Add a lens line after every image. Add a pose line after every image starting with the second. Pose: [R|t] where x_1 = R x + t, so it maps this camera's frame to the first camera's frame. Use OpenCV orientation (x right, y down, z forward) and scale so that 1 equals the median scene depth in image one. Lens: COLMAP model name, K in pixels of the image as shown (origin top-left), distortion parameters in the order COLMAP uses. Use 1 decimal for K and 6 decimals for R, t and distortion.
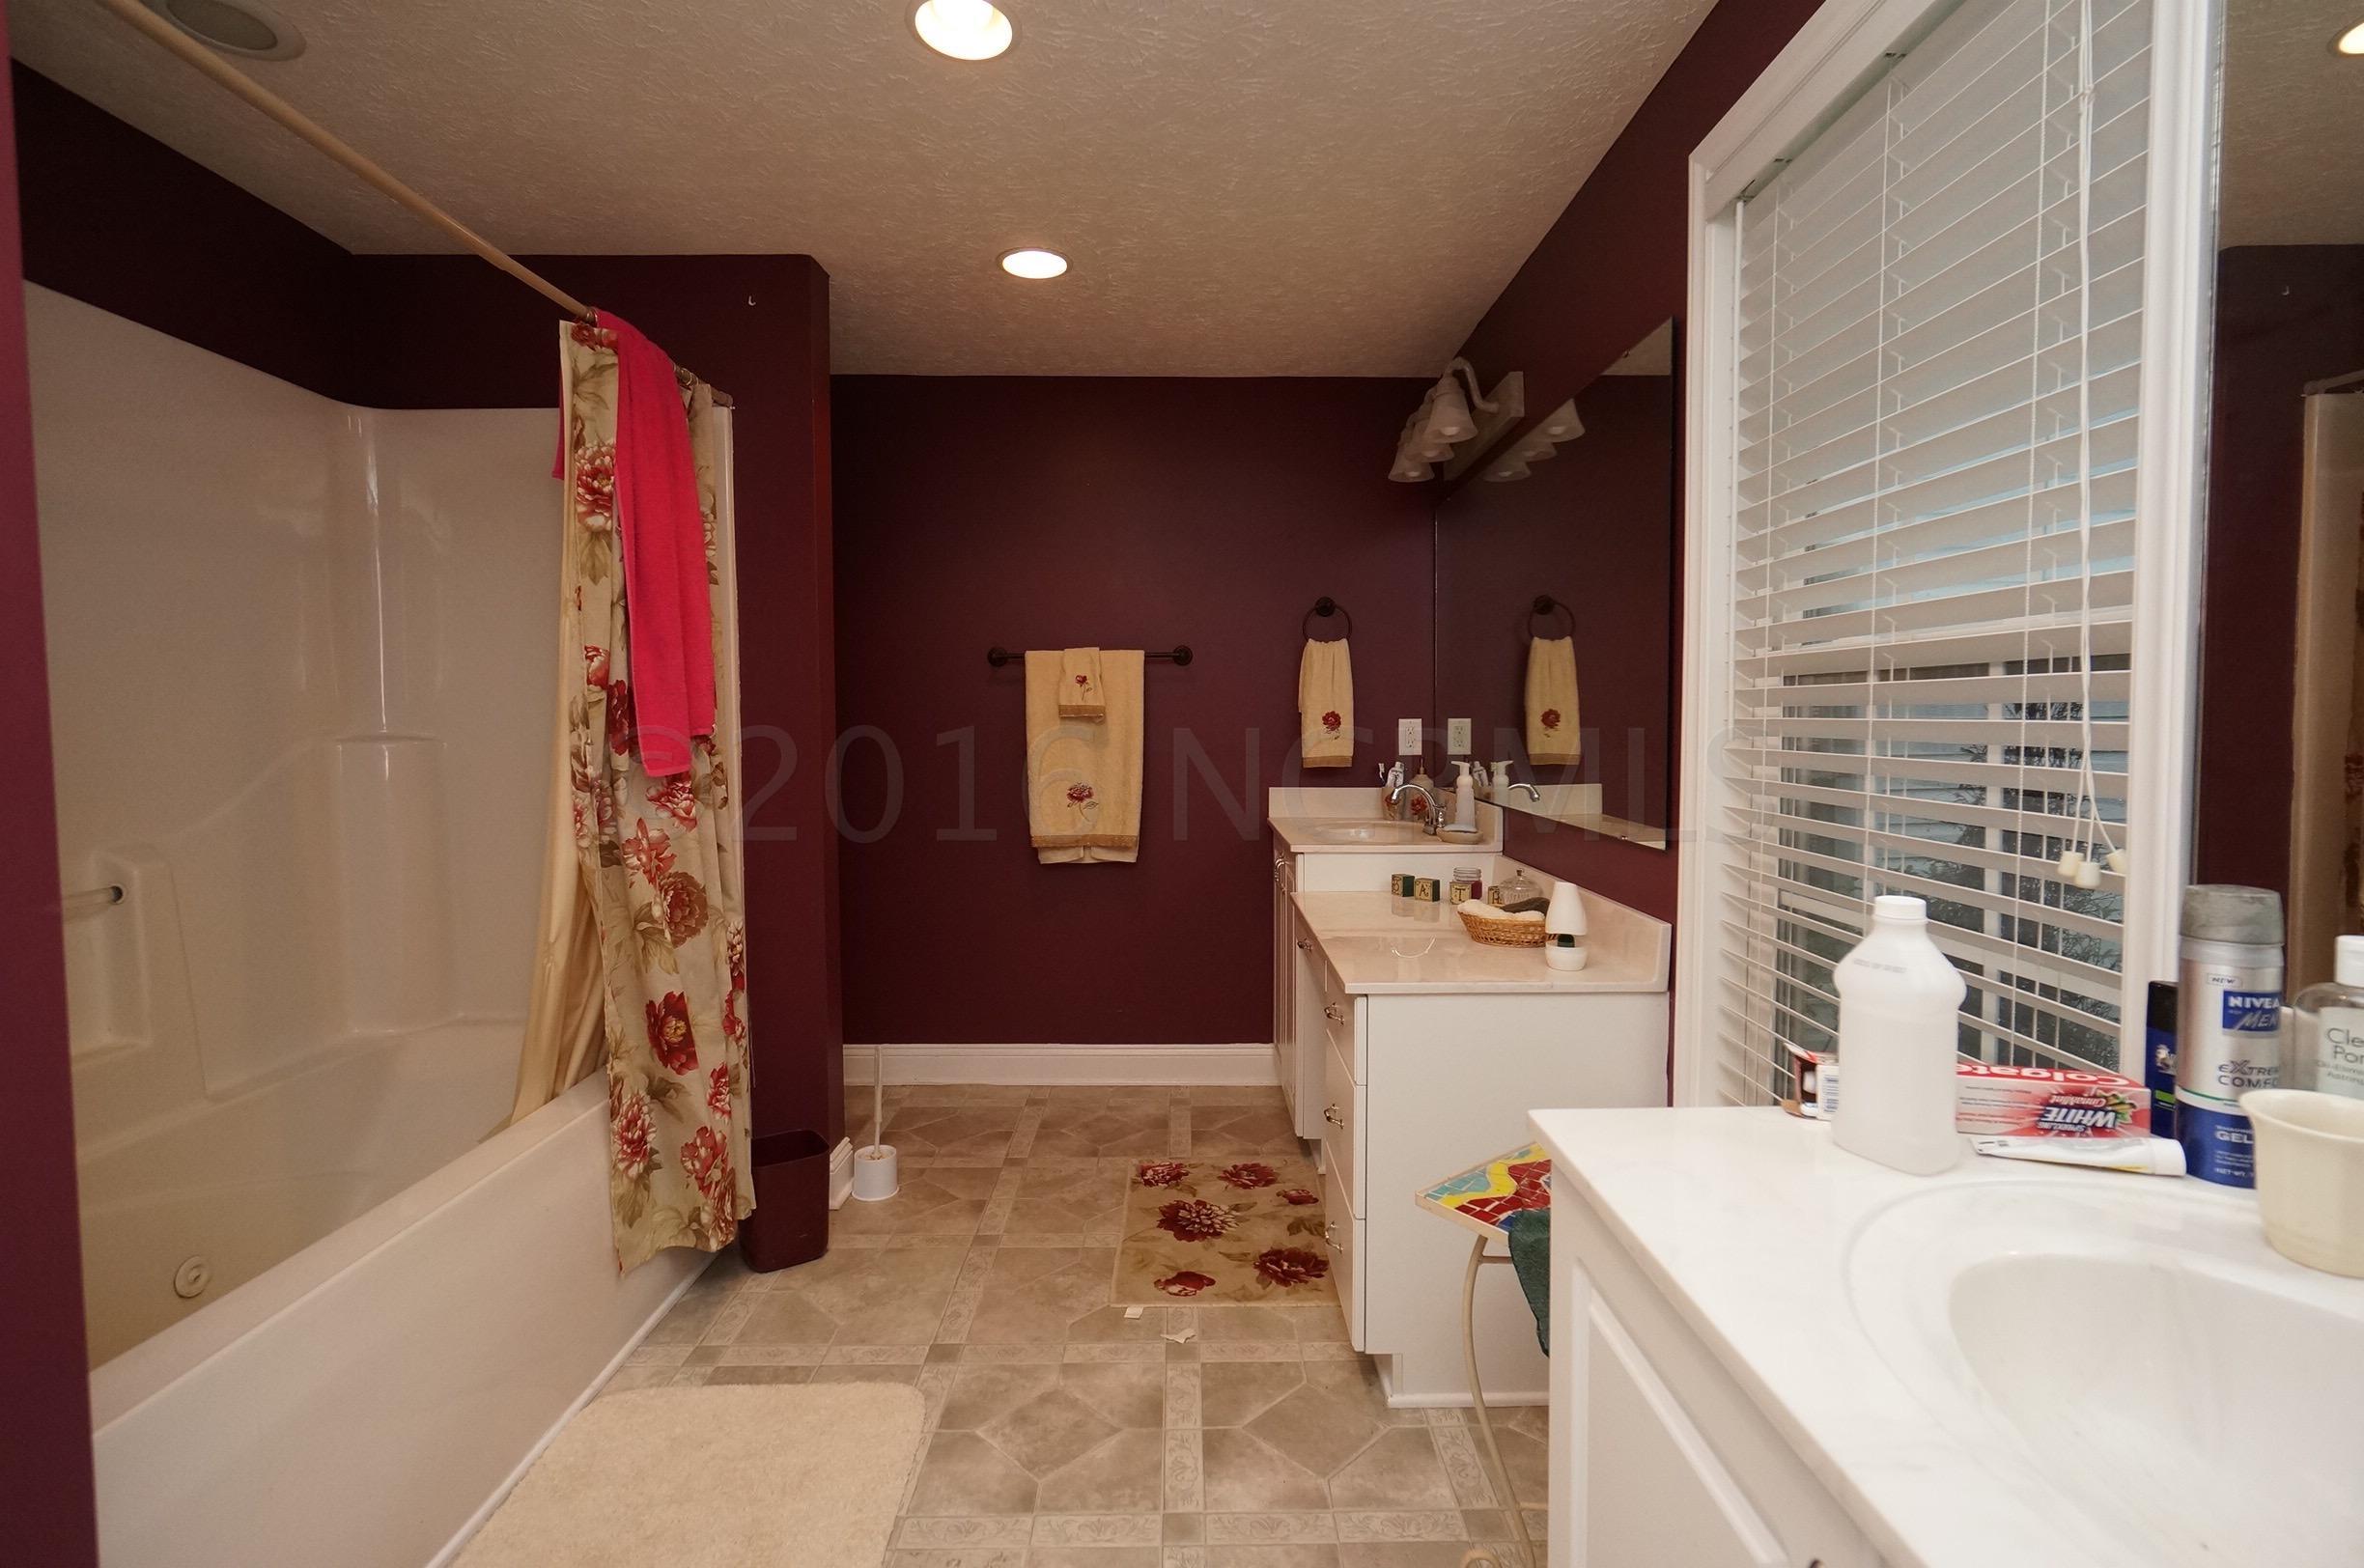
lens RADIAL K [[1114.1, 0, 1182.0], [0, 1114.1, 784.0], [0, 0, 1]] dist [0.001769, 0.000159]
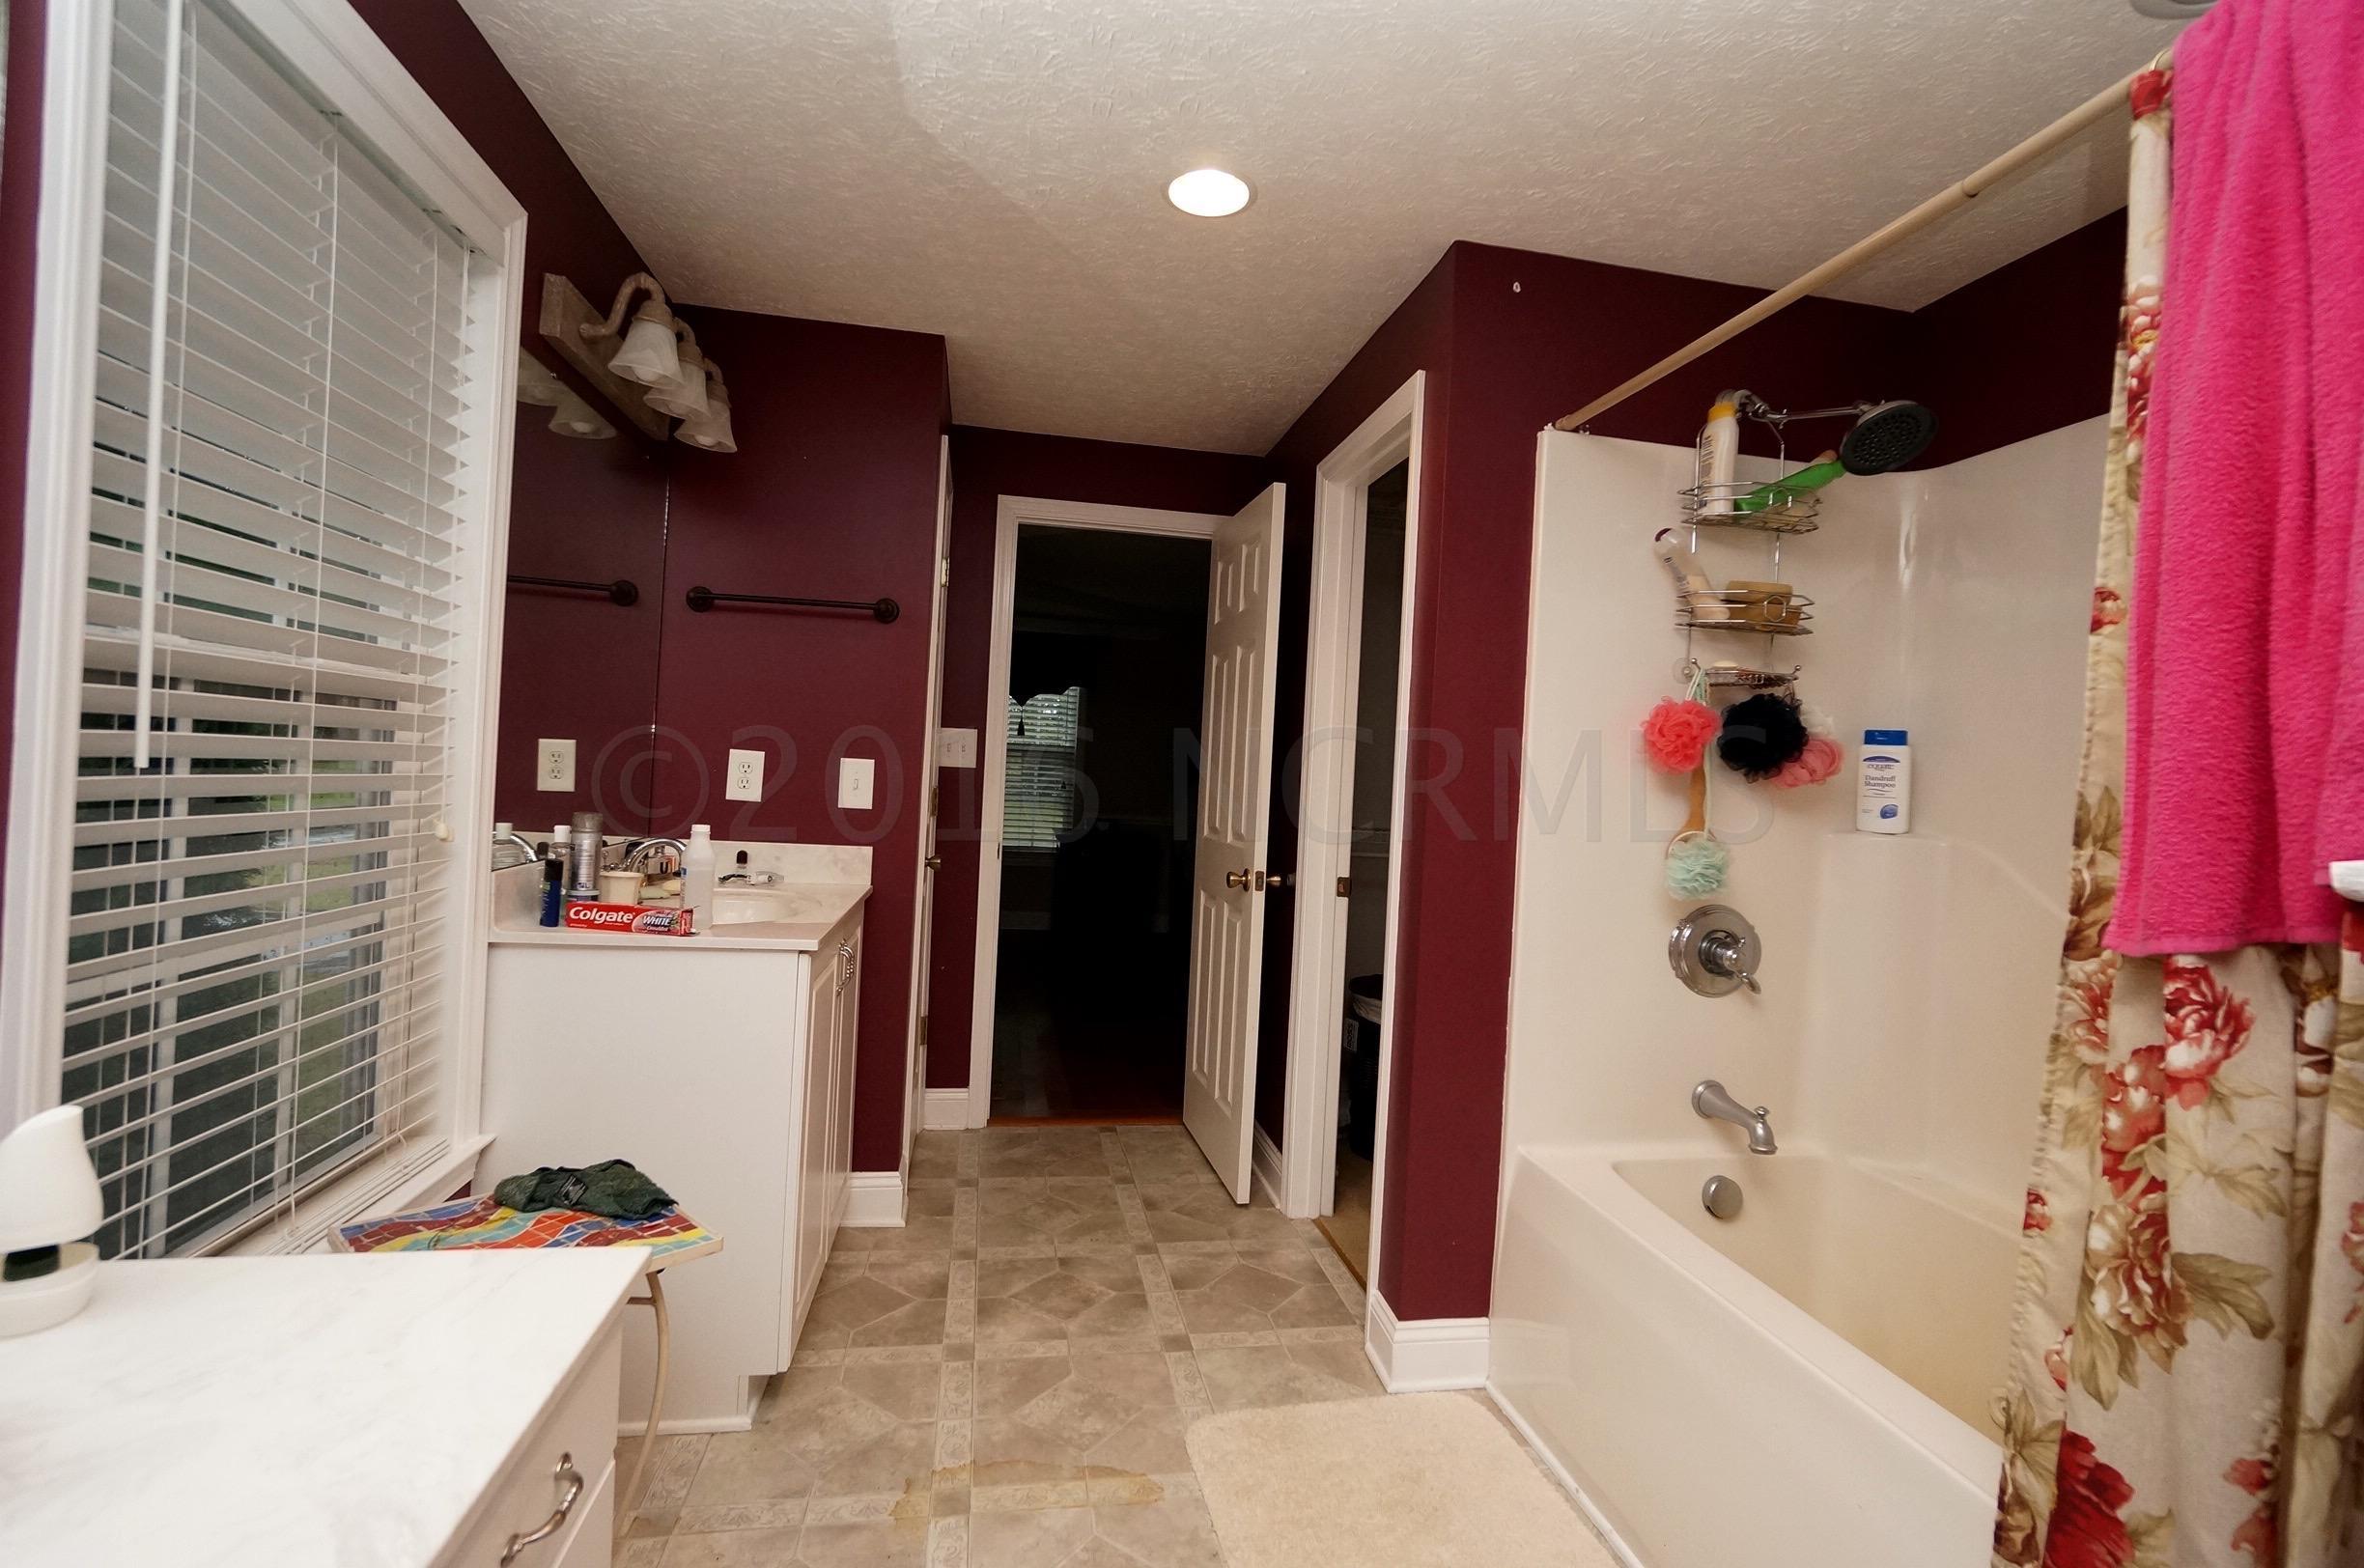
lens RADIAL K [[1114.1, 0, 1182.0], [0, 1114.1, 784.0], [0, 0, 1]] dist [0.001769, 0.000159]
pose [[-0.985308, -0.038735, -0.166336, -0.011838], [-0.047936, 0.997514, 0.051658, -0.102693], [0.163922, 0.058872, -0.984715, 2.076052]]
